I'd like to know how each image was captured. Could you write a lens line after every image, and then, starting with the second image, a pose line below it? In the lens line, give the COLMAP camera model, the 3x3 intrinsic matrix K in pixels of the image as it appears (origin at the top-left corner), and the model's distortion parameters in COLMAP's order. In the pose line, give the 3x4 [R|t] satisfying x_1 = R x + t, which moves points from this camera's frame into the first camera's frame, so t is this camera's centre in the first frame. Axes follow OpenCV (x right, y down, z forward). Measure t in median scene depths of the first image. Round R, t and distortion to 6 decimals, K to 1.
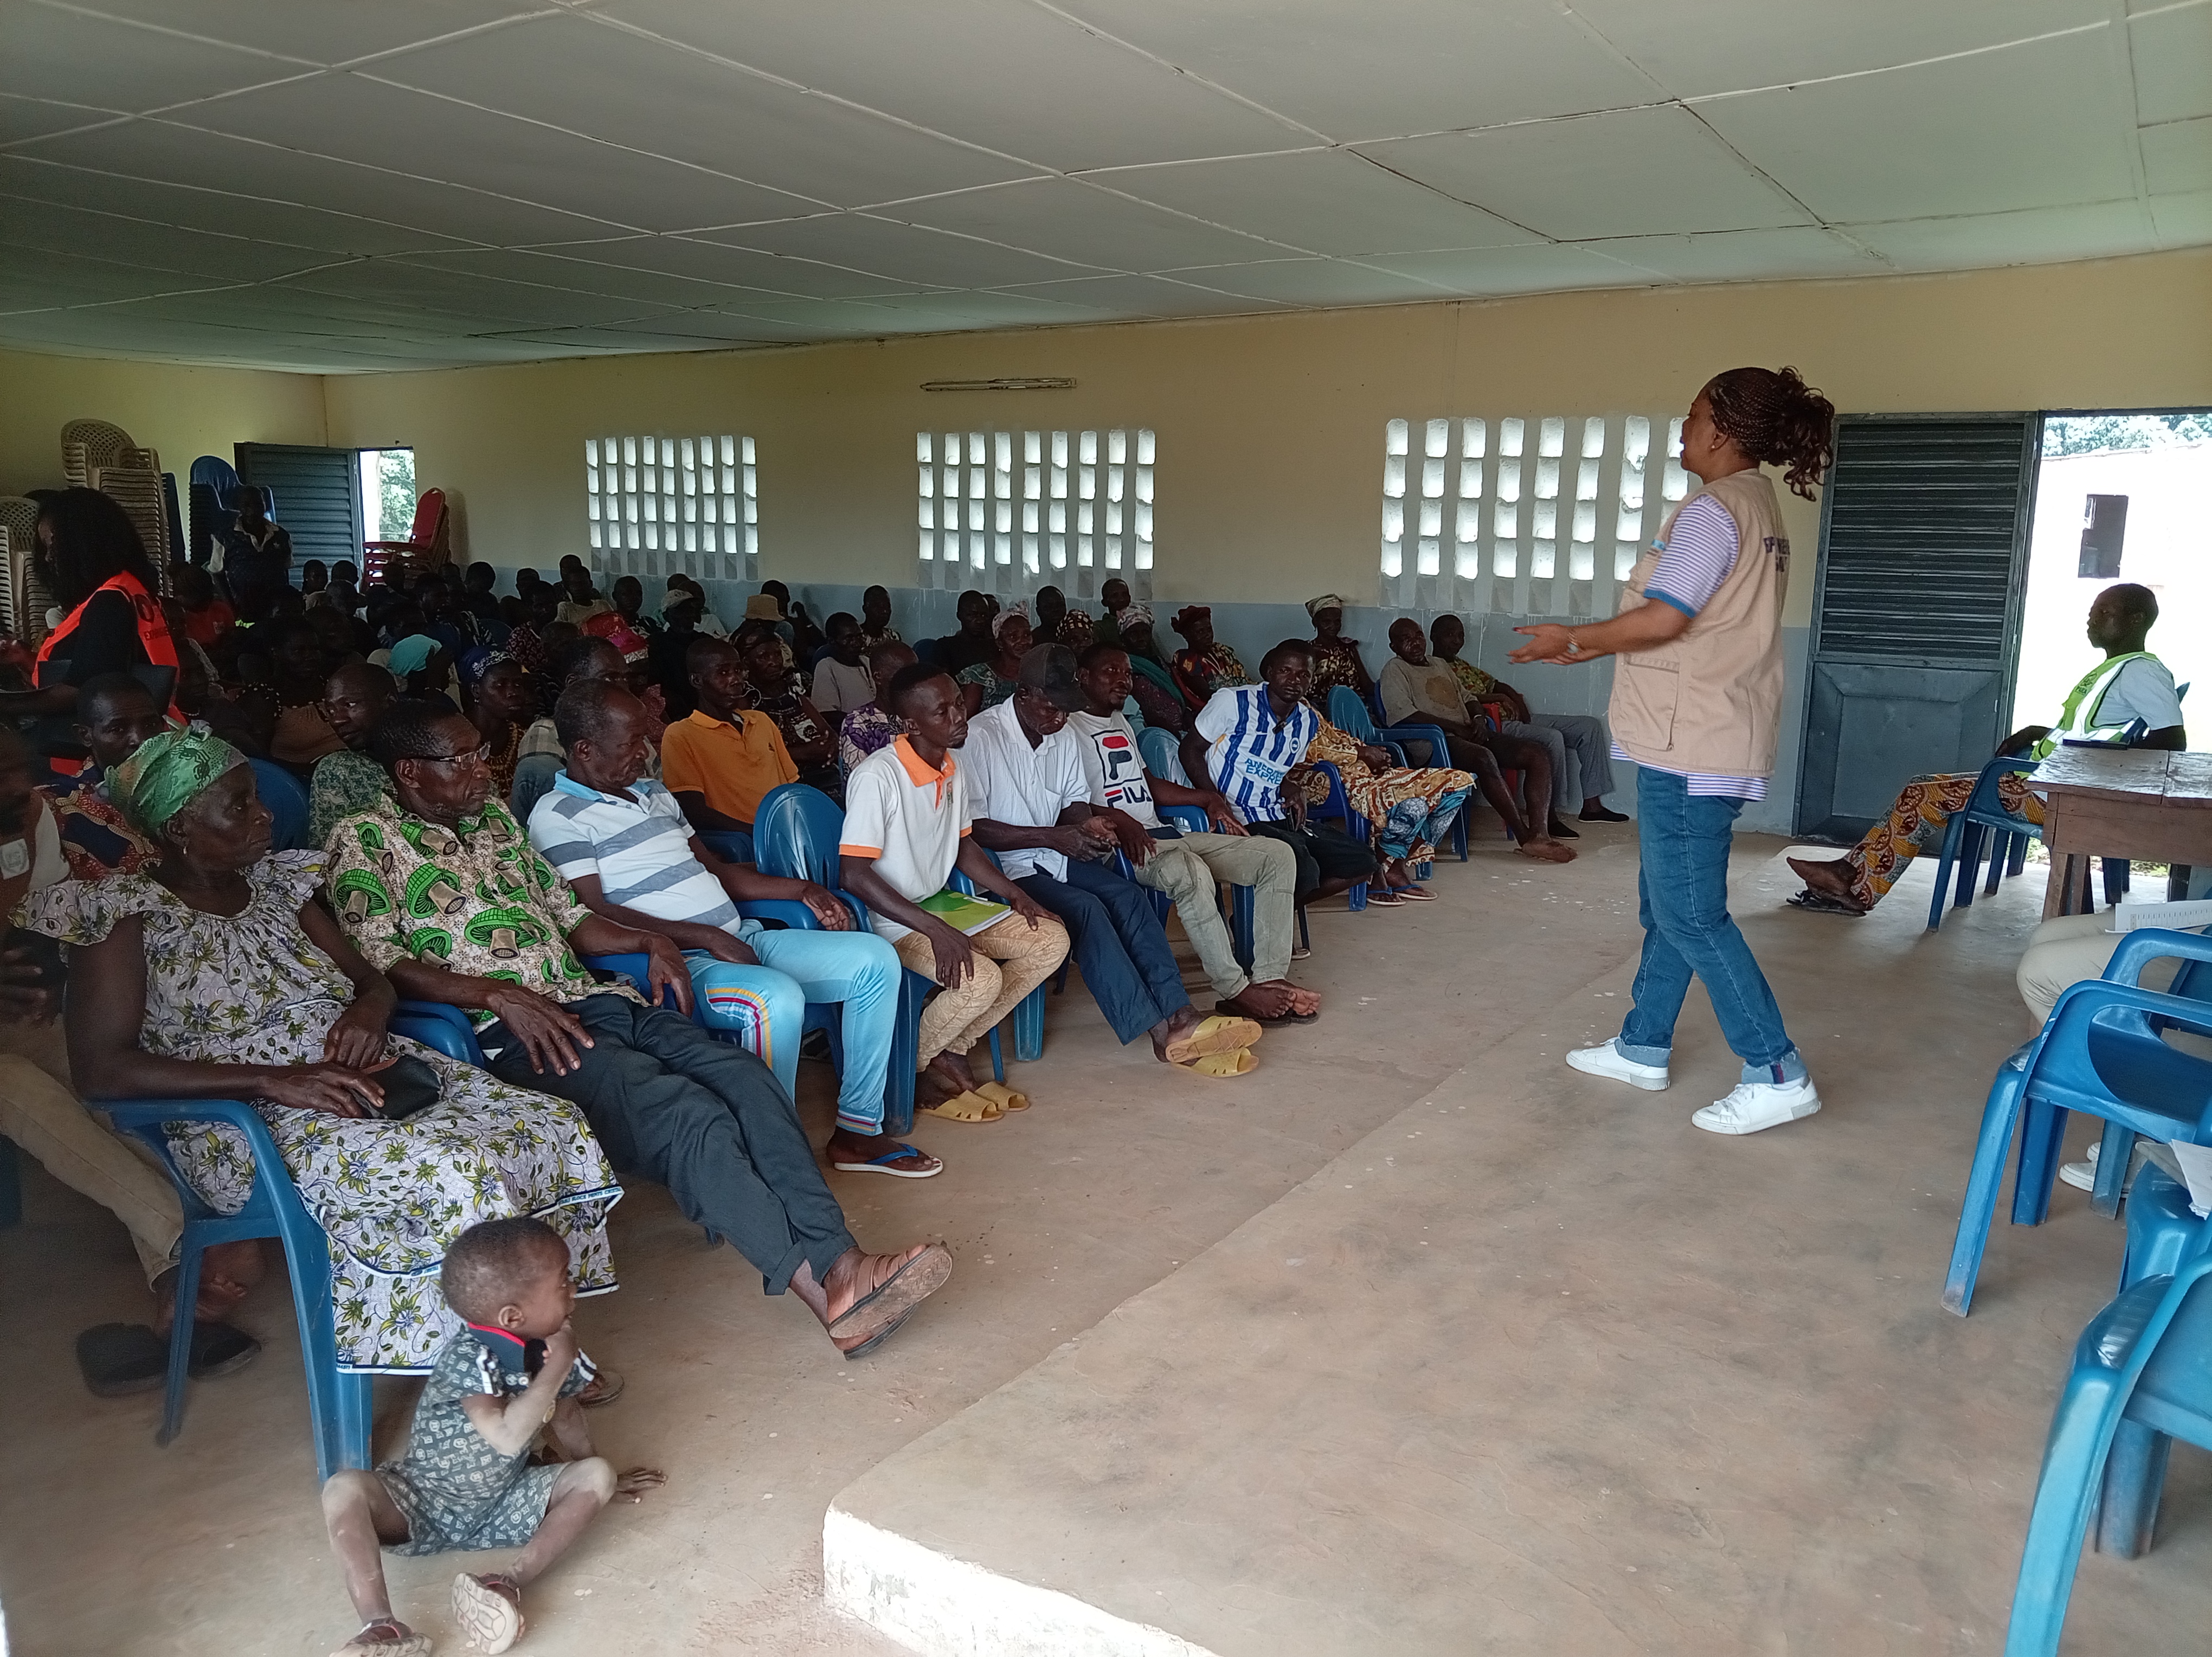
lens RADIAL K [[1614.3, 0, 1104.7], [0, 1614.3, 834.4], [0, 0, 1]] dist [0.058734, -0.144554]
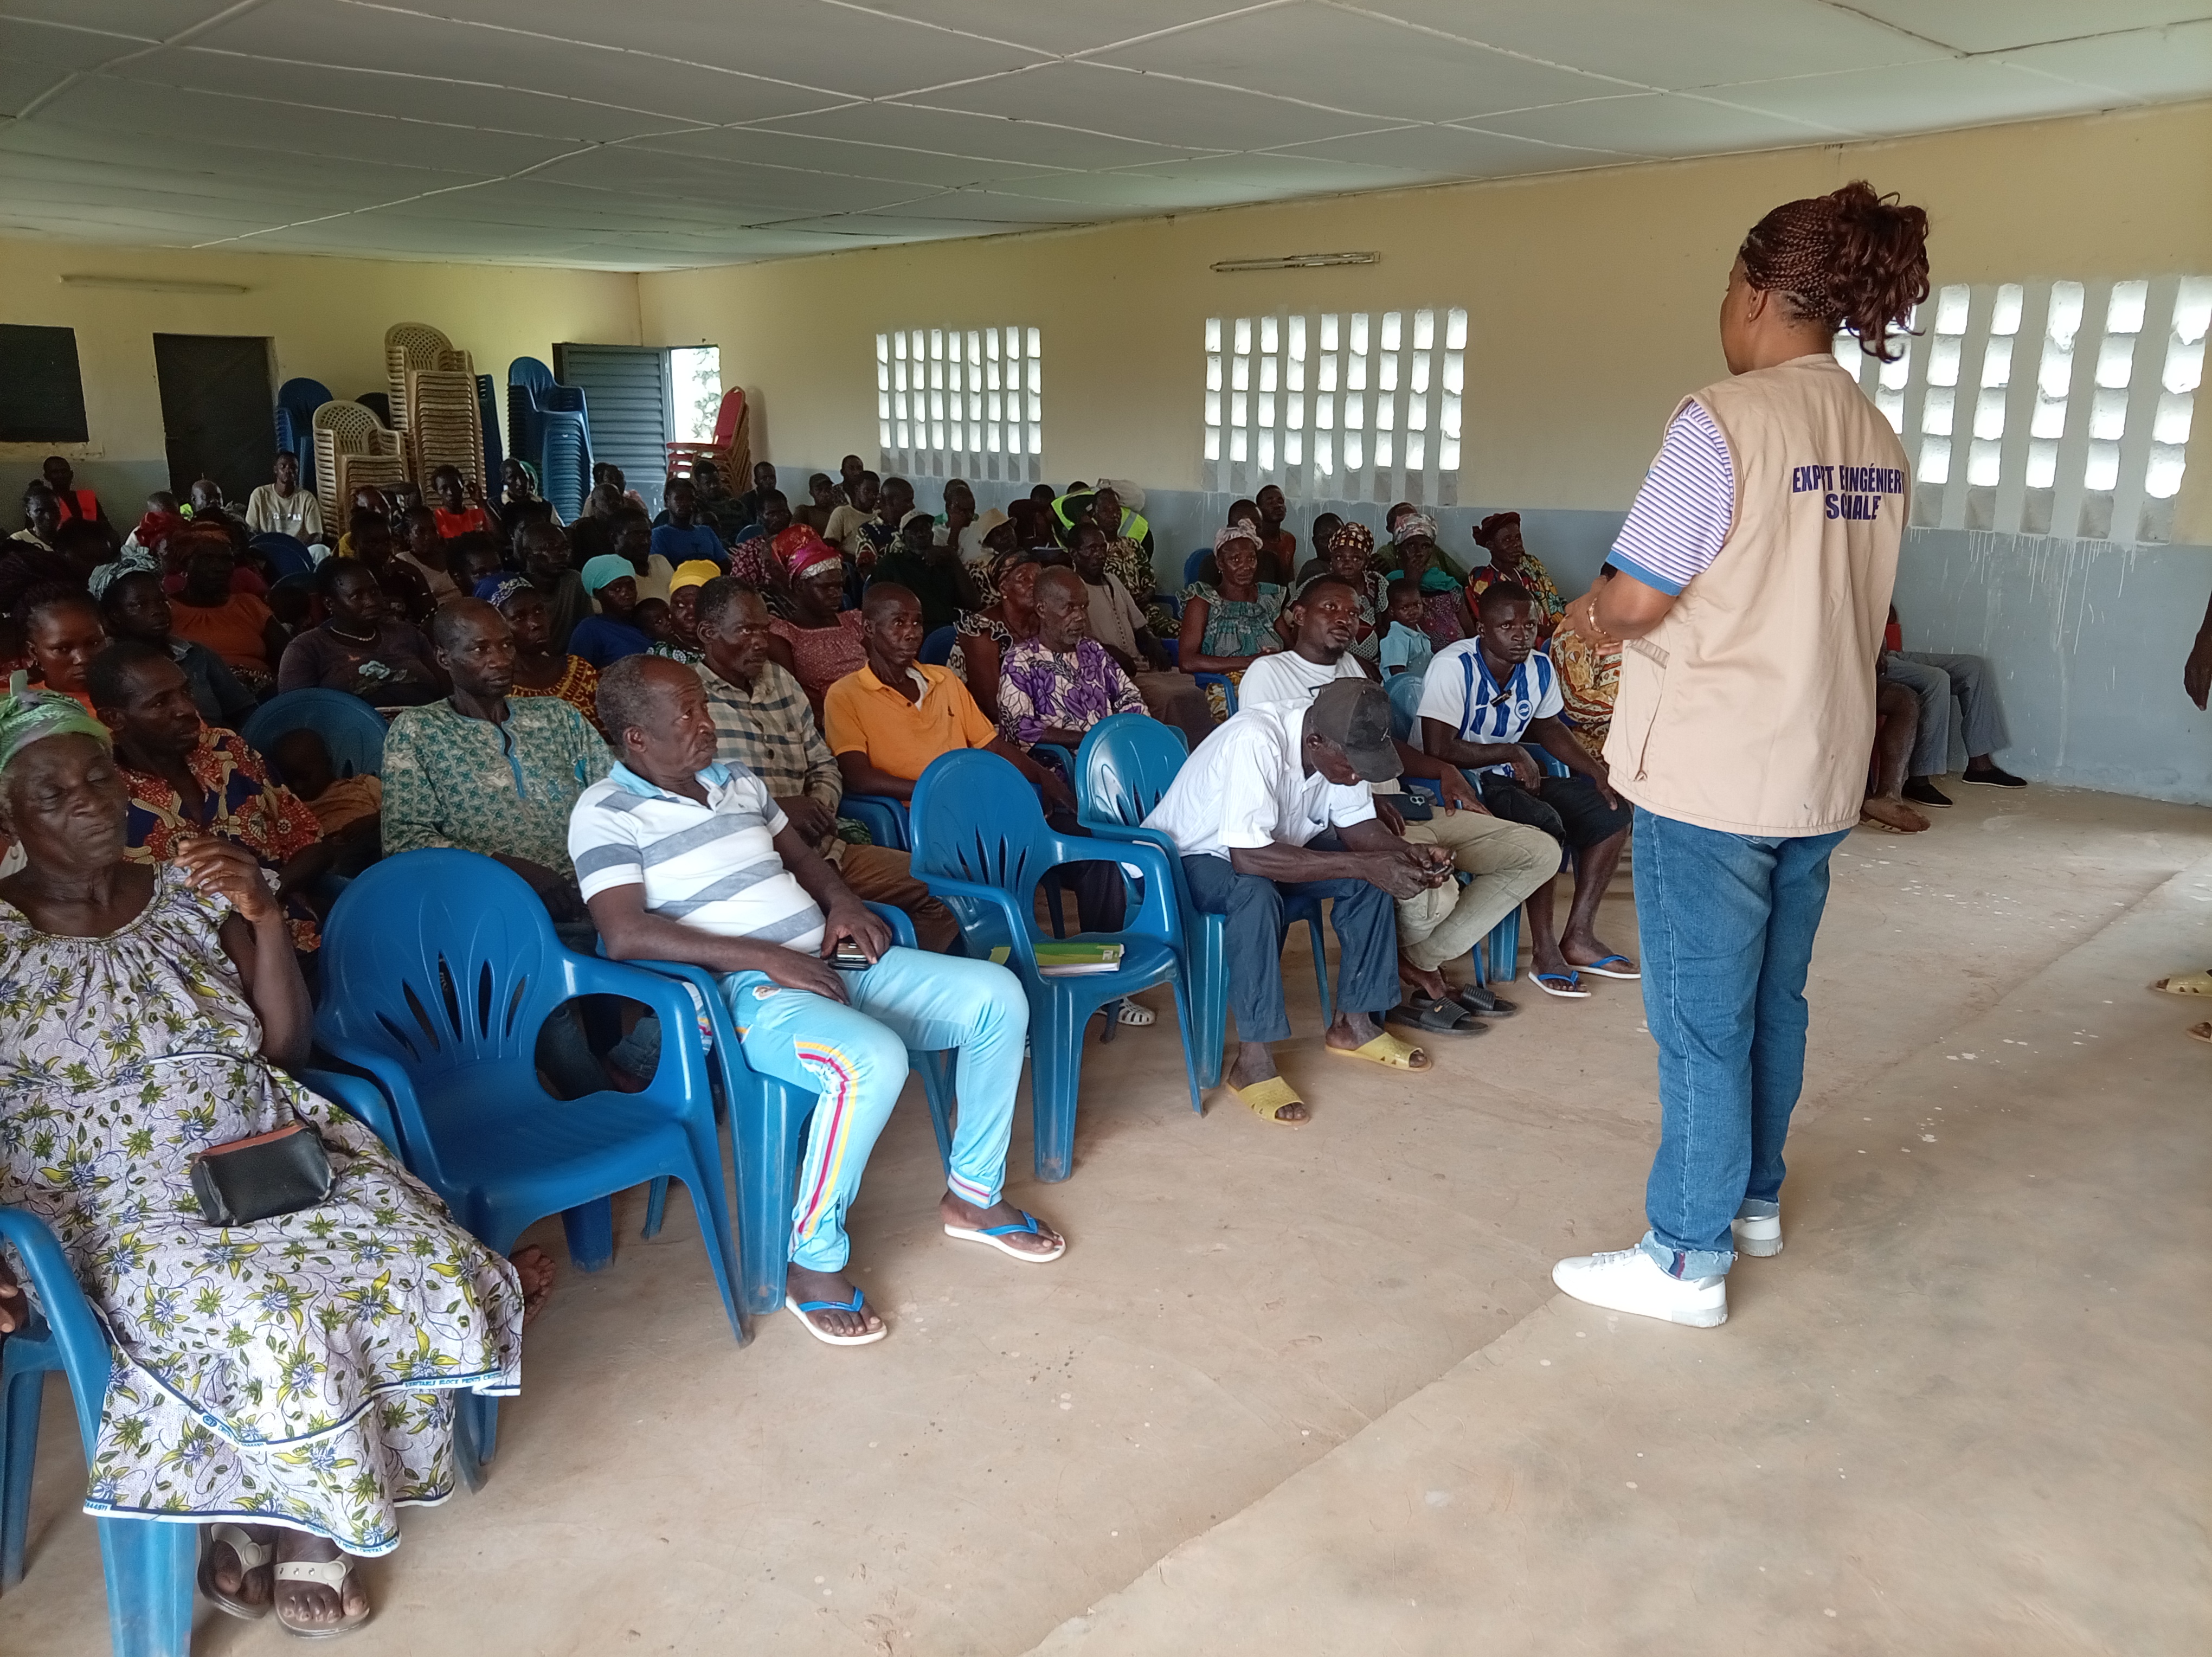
lens RADIAL K [[1621.0, 0, 1112.4], [0, 1621.0, 829.1], [0, 0, 1]] dist [0.034468, -0.094717]
pose [[0.978055, 0.040298, -0.204413, 0.038978], [-0.027331, 0.997454, 0.065868, -0.025395], [0.206547, -0.058836, 0.976666, 0.100992]]
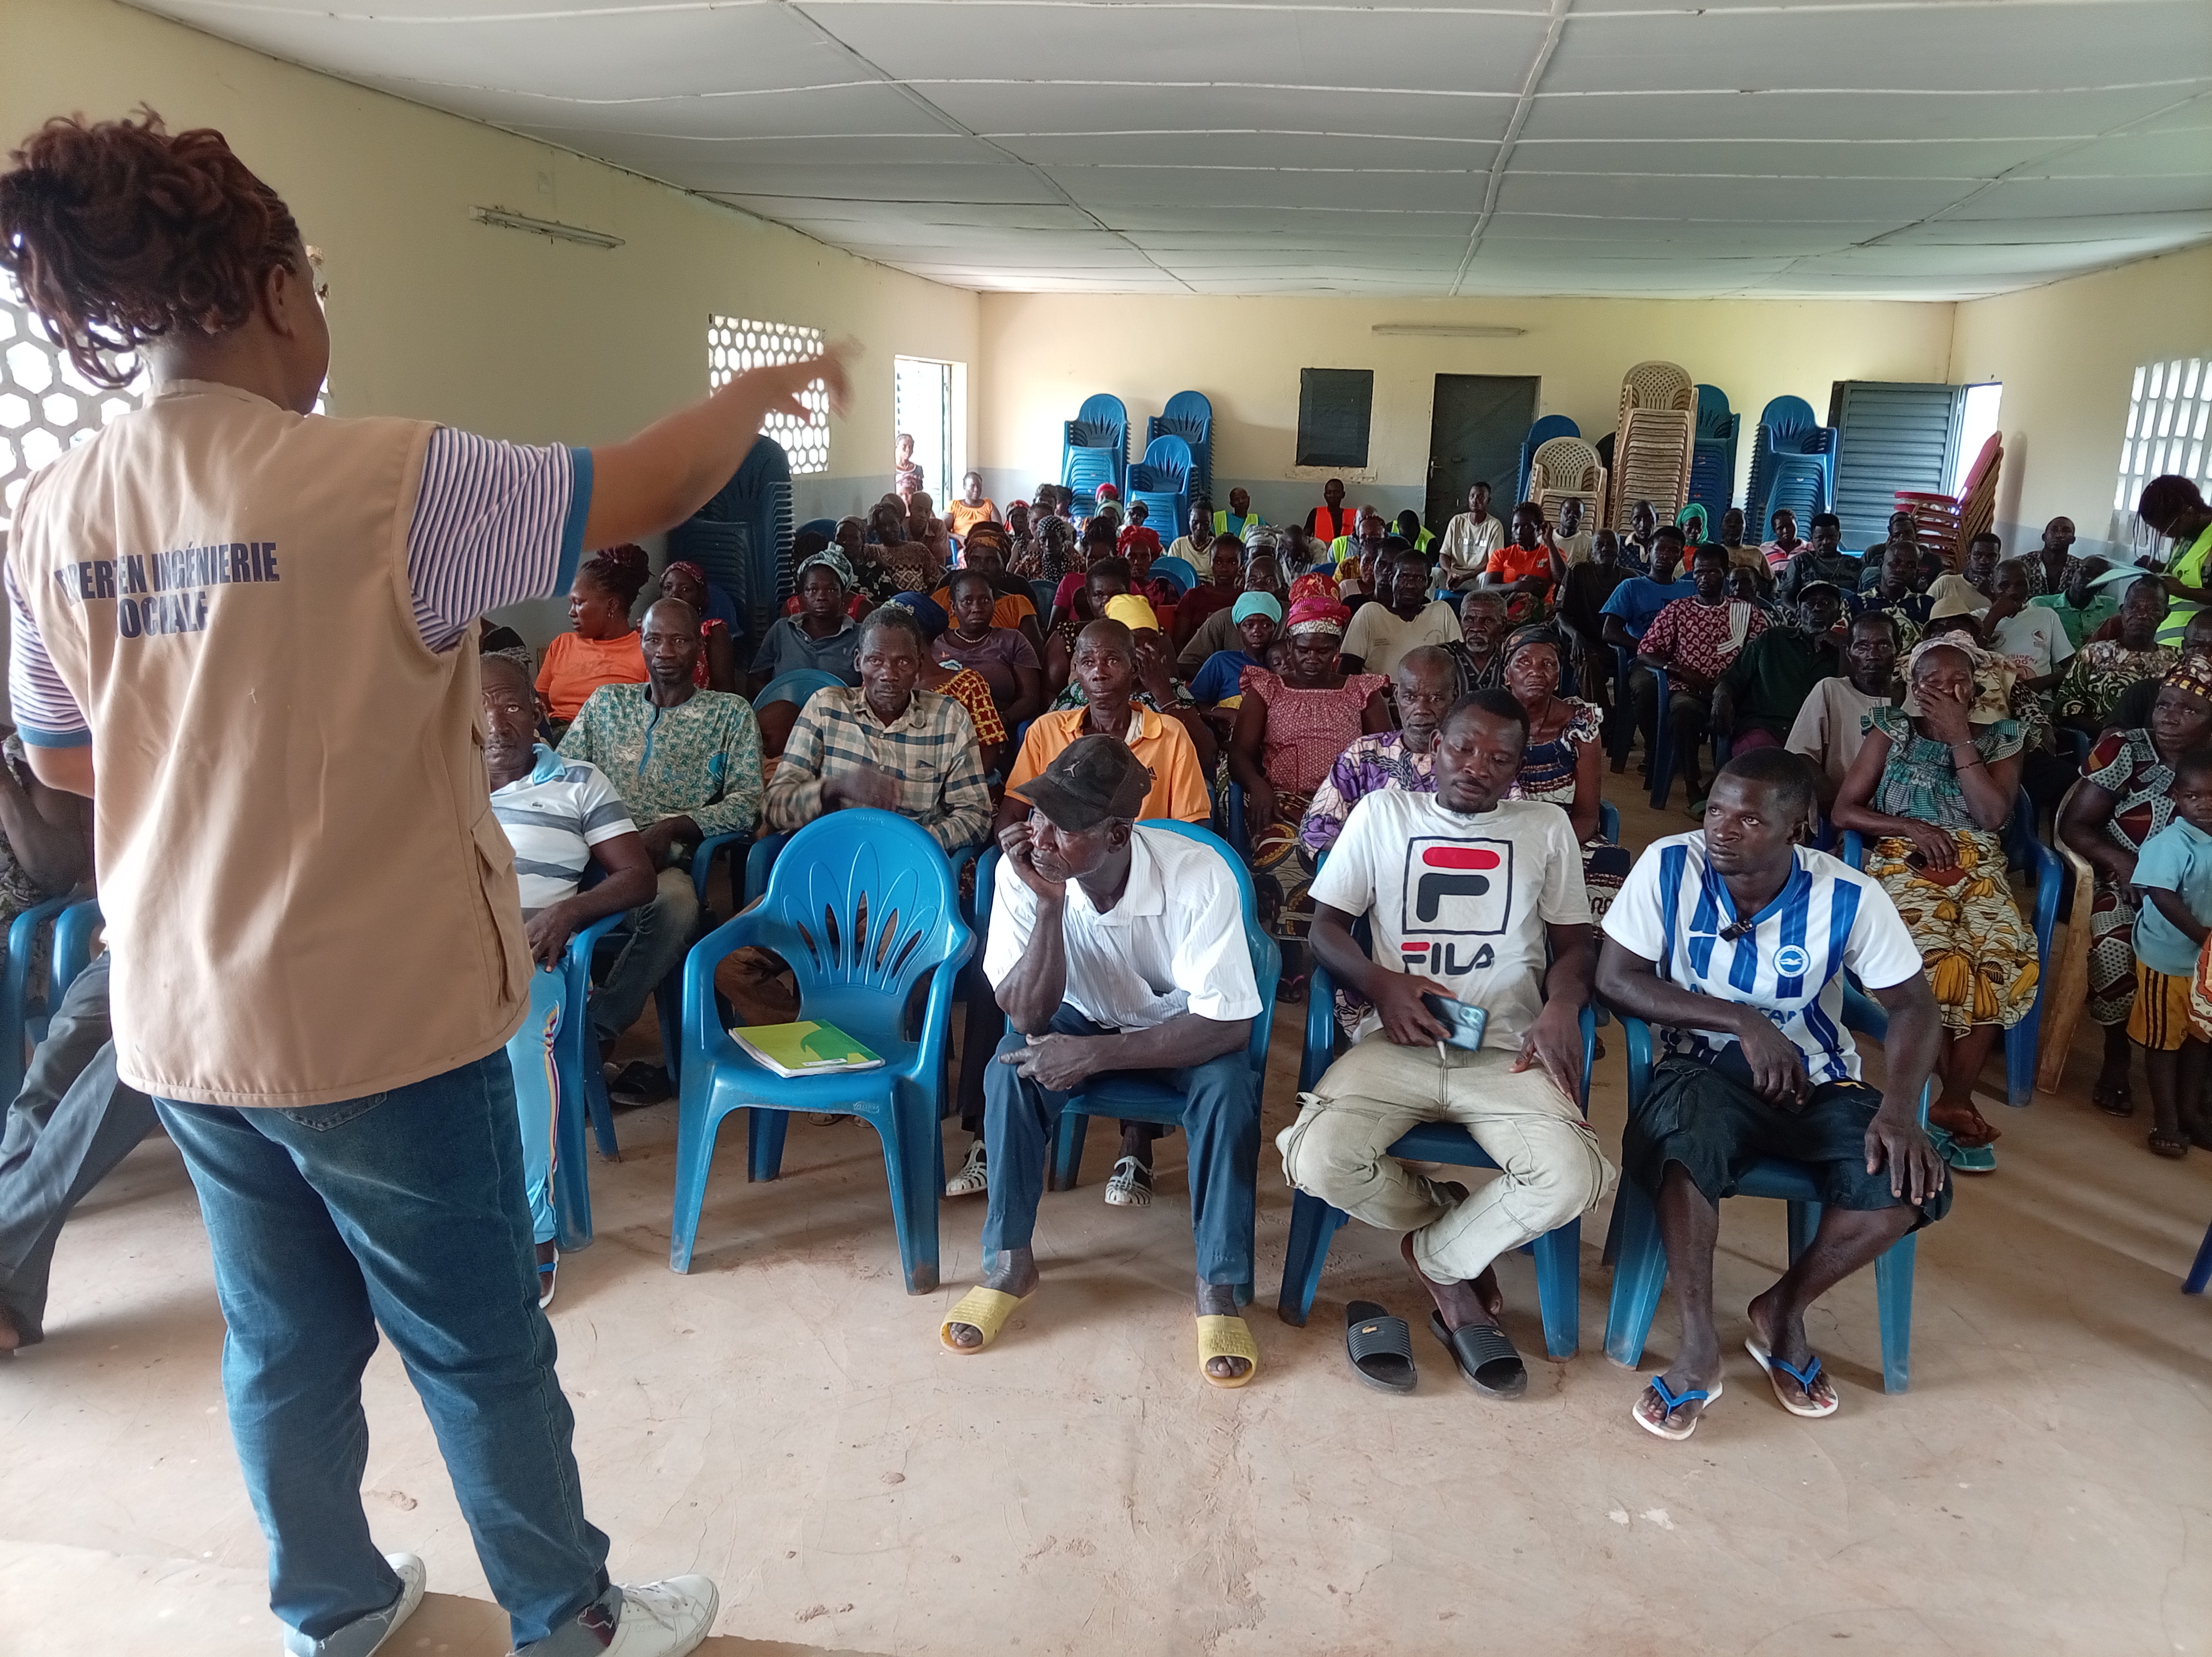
lens RADIAL K [[1621.0, 0, 1112.4], [0, 1621.0, 829.1], [0, 0, 1]] dist [0.034468, -0.094717]
pose [[0.410463, 0.212078, -0.886873, 0.293015], [-0.184821, 0.971741, 0.146833, -0.082130], [0.892951, 0.103644, 0.438060, 0.391189]]
